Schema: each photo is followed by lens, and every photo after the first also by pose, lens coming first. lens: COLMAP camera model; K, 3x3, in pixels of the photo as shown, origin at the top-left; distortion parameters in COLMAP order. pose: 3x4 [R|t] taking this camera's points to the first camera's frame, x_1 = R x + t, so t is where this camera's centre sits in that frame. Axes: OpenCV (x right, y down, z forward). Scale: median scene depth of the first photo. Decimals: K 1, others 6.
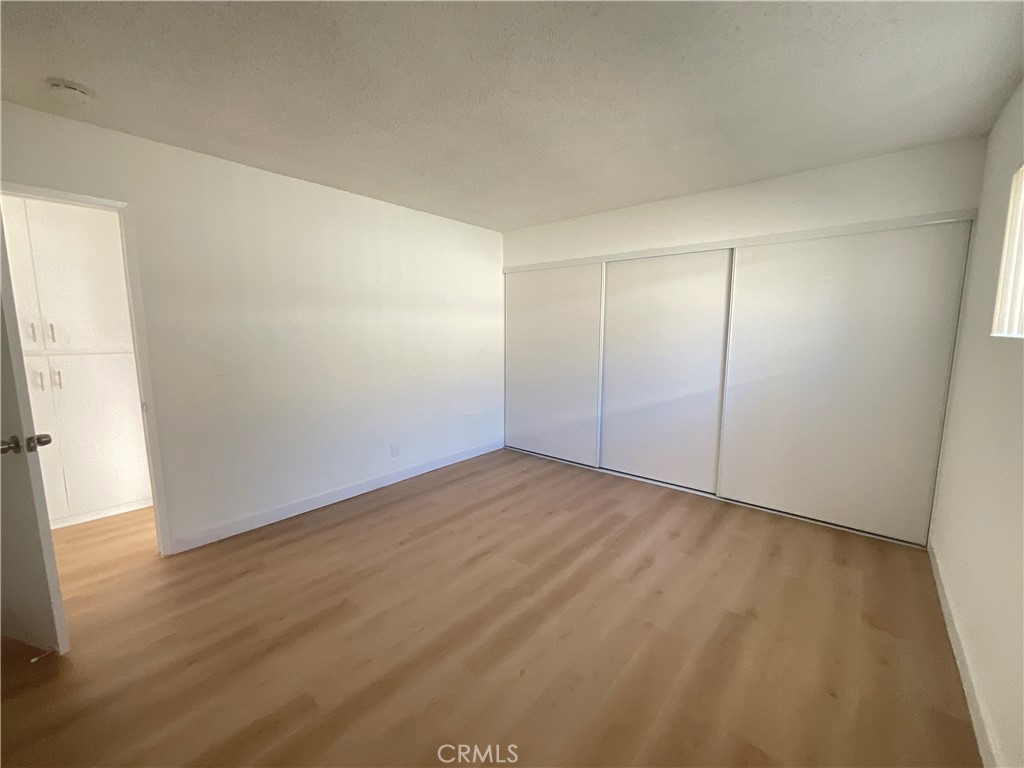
lens RADIAL K [[412.7, 0, 512.0], [0, 412.7, 383.8], [0, 0, 1]] dist [0.003355, -0.002957]
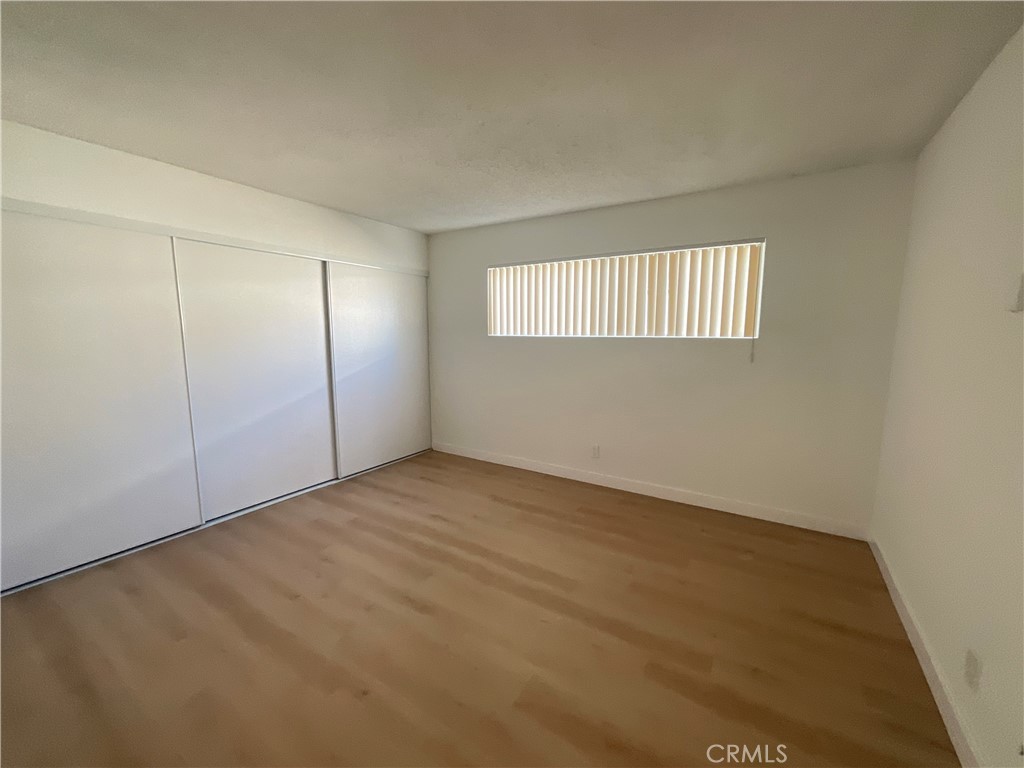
lens RADIAL K [[412.7, 0, 510.3], [0, 412.7, 383.2], [0, 0, 1]] dist [0.003355, -0.002957]
pose [[-0.130589, -0.126189, 0.983373, -0.766840], [0.125181, 0.981830, 0.142615, -0.105236], [-0.983502, 0.141724, -0.112420, 0.737771]]
